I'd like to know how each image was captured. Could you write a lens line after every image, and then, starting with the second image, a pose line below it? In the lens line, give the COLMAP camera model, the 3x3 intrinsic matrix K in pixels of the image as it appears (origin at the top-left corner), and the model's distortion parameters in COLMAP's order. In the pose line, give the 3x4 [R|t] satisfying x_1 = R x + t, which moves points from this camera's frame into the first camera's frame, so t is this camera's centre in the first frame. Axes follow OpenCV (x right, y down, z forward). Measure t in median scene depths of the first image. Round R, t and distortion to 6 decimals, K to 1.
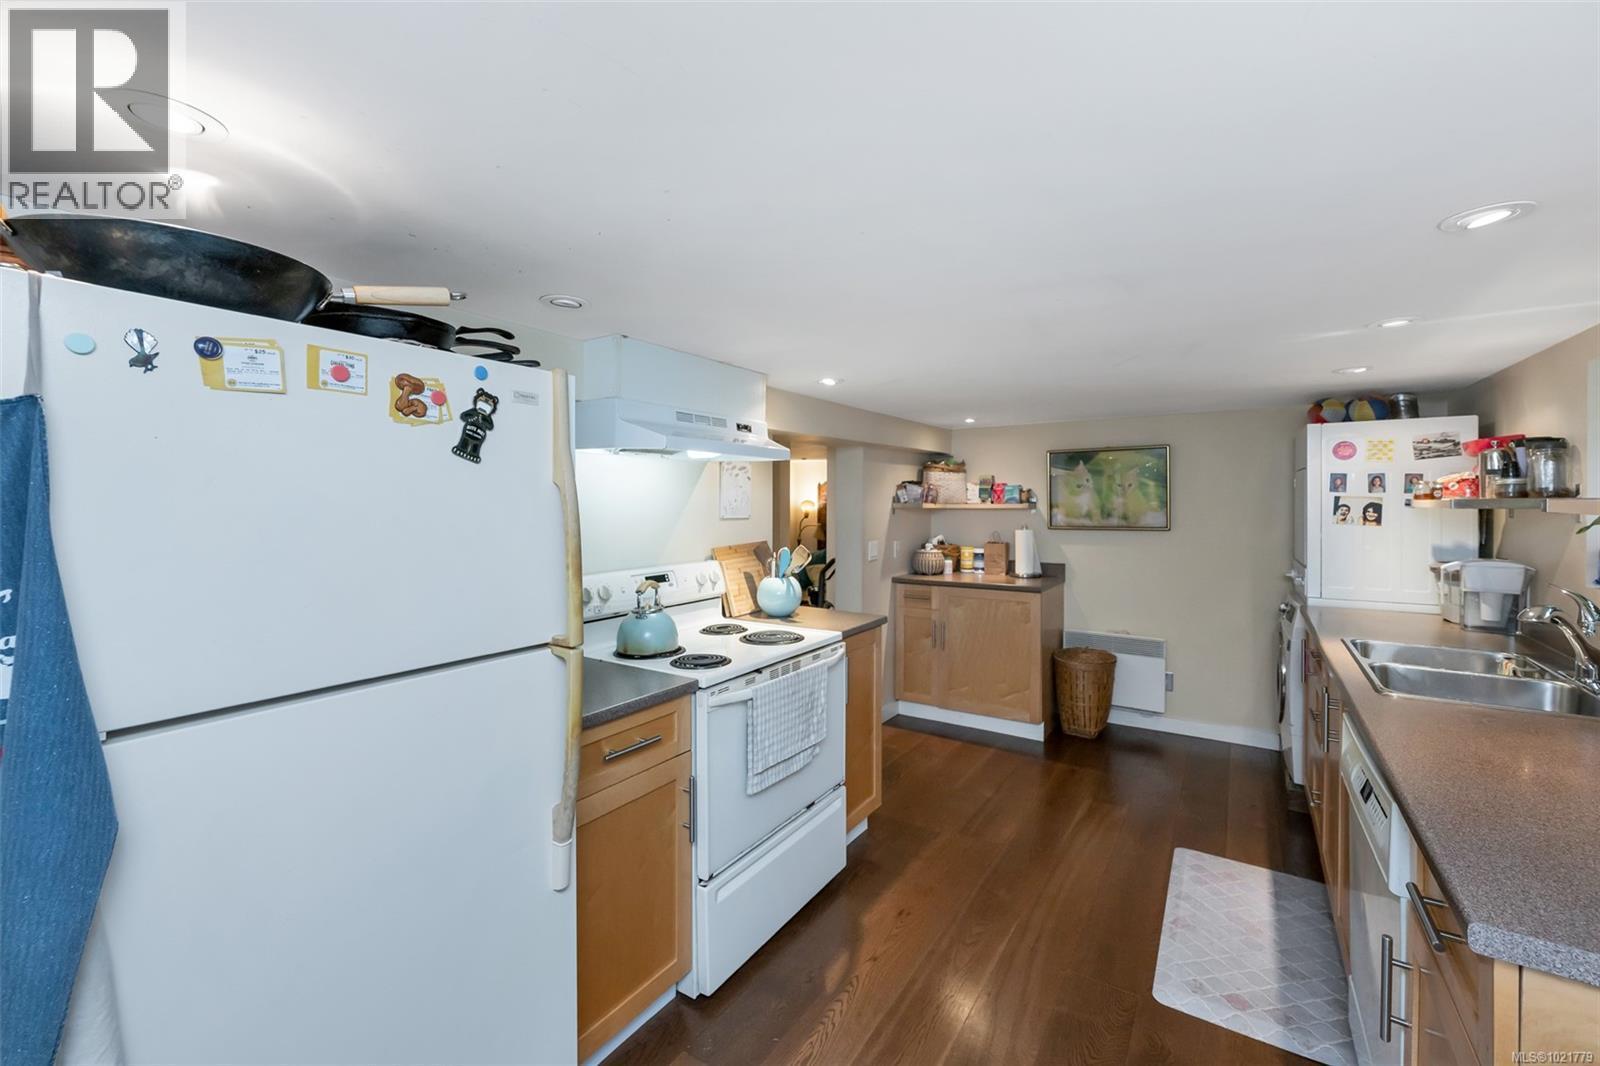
lens RADIAL K [[651.8, 0, 799.9], [0, 651.8, 520.2], [0, 0, 1]] dist [-0.000418, 0.000651]
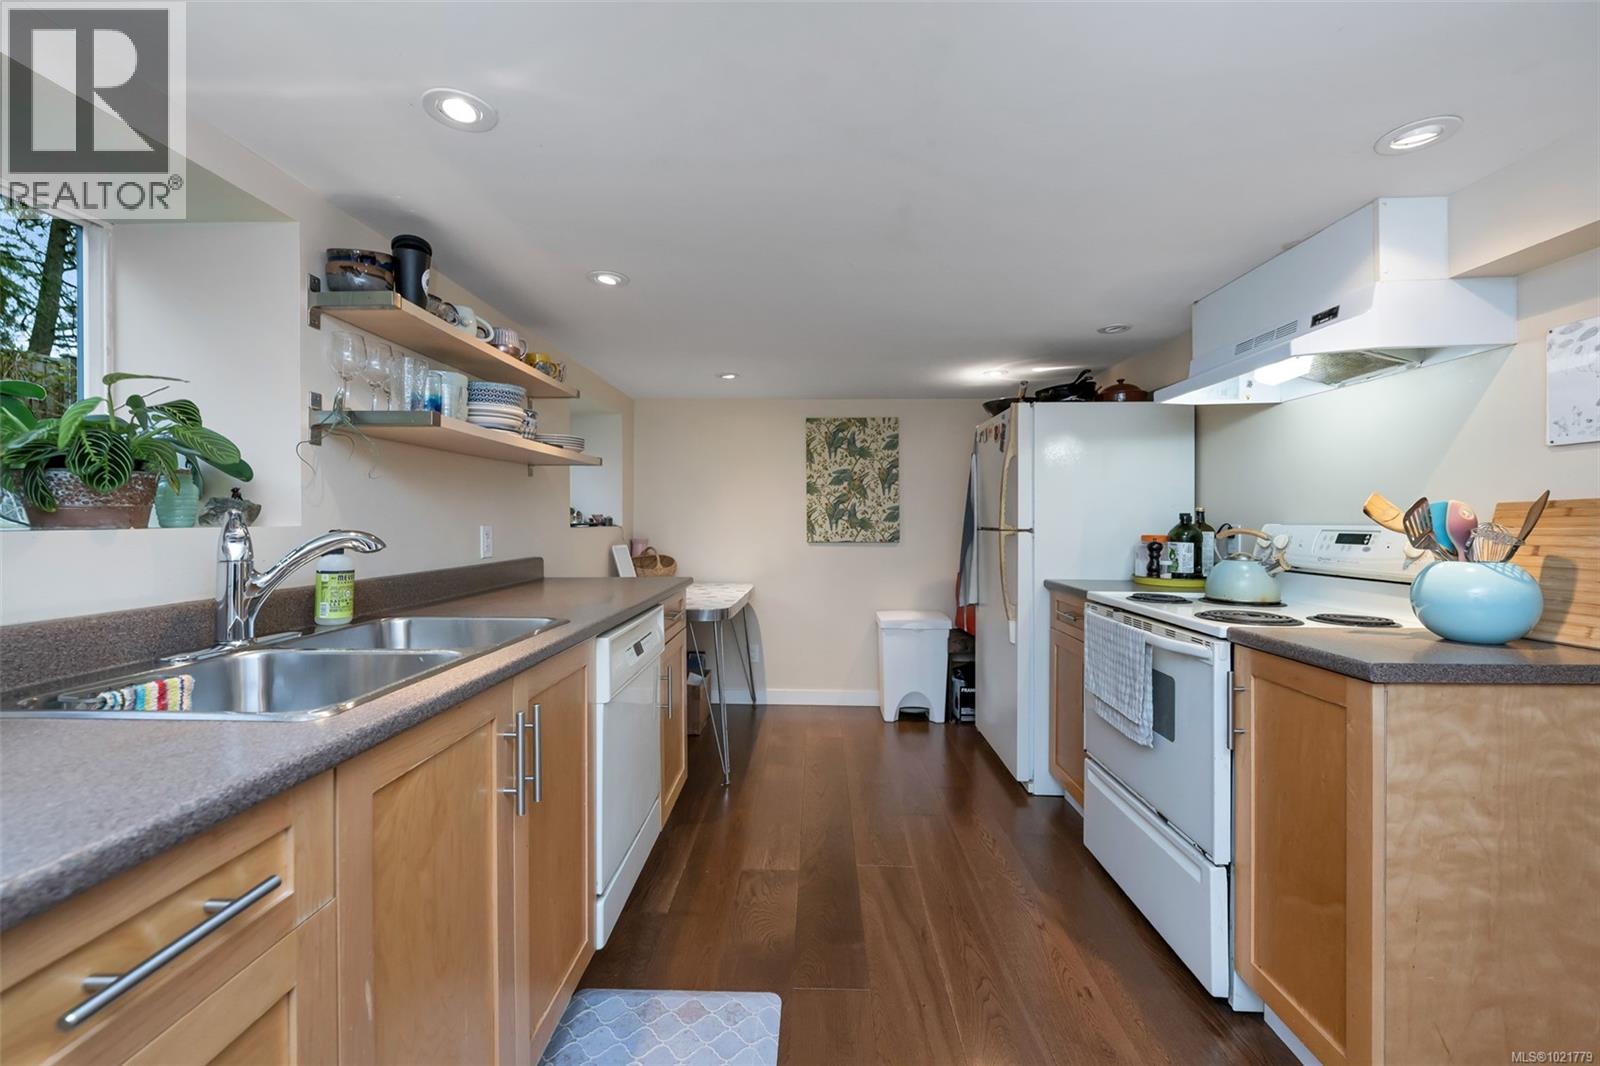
lens RADIAL K [[651.8, 0, 799.9], [0, 651.8, 520.2], [0, 0, 1]] dist [-0.000418, 0.000651]
pose [[-0.845870, 0.001811, -0.533386, 0.774182], [-0.014358, 0.999555, 0.026165, 0.061293], [0.533196, 0.029790, -0.845467, 1.363678]]
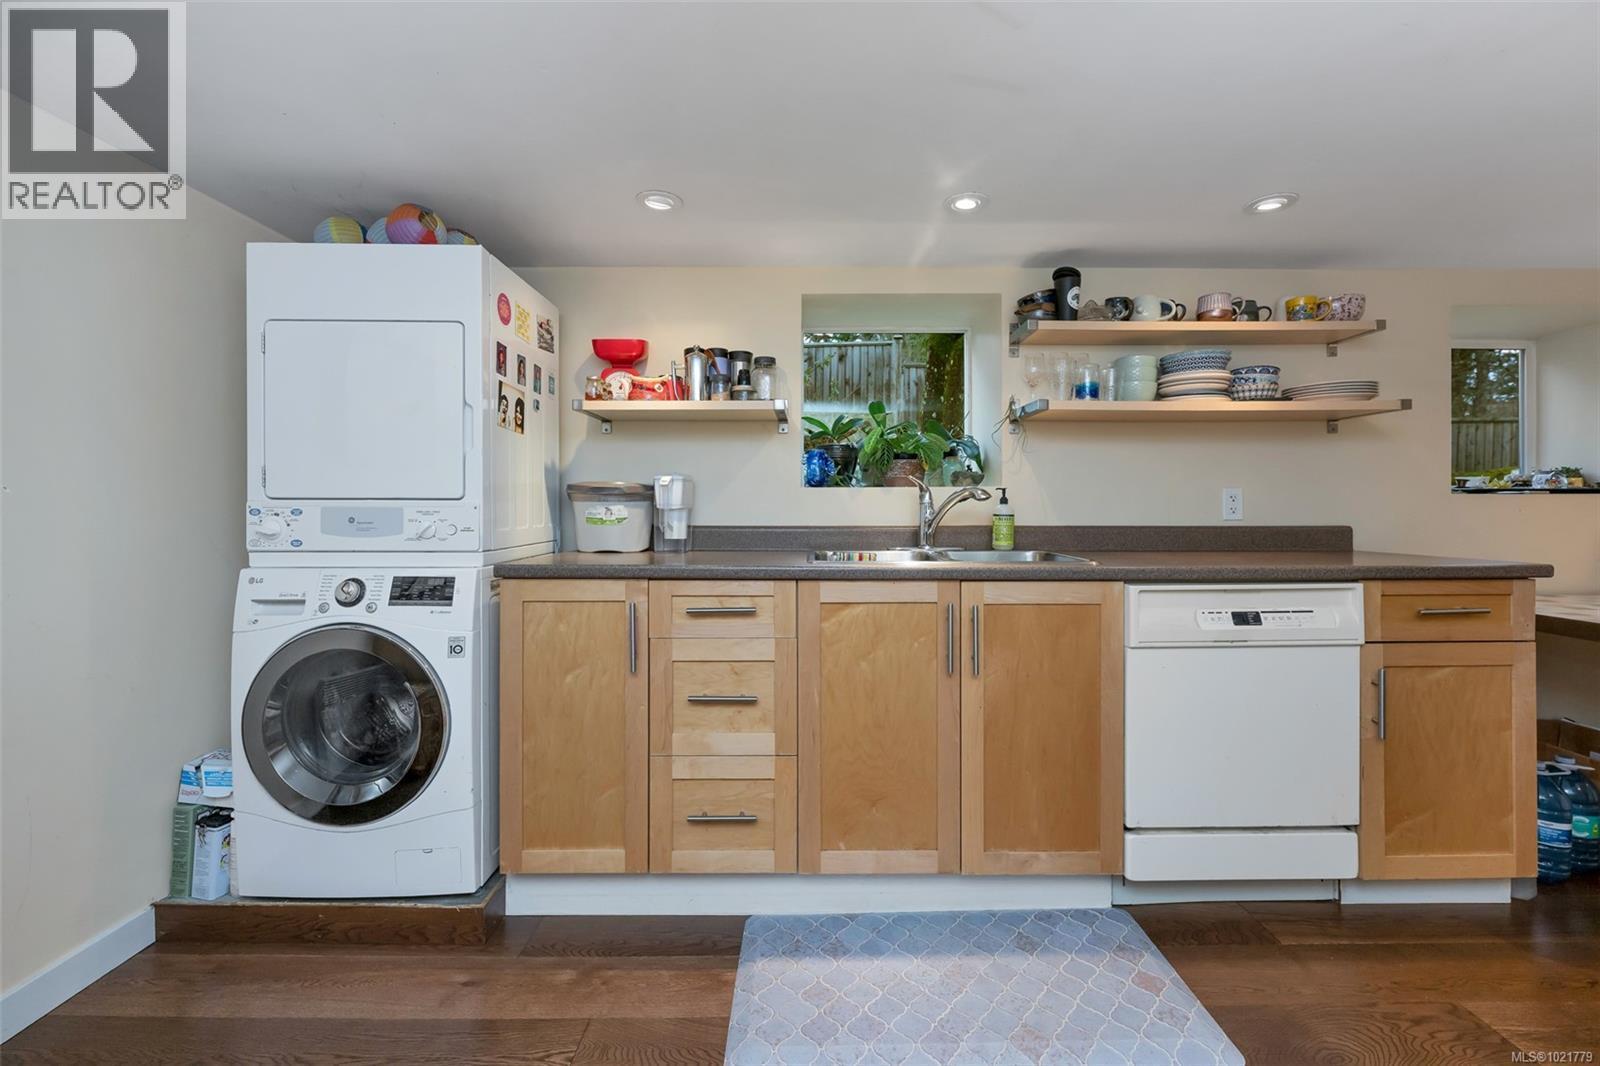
lens RADIAL K [[658.9, 0, 798.9], [0, 658.9, 504.0], [0, 0, 1]] dist [-0.000425, 0.000085]
pose [[-0.556483, 0.002044, 0.830856, 0.179398], [0.023590, 0.999633, 0.013341, 0.097600], [-0.830524, 0.027024, -0.556327, 1.385975]]
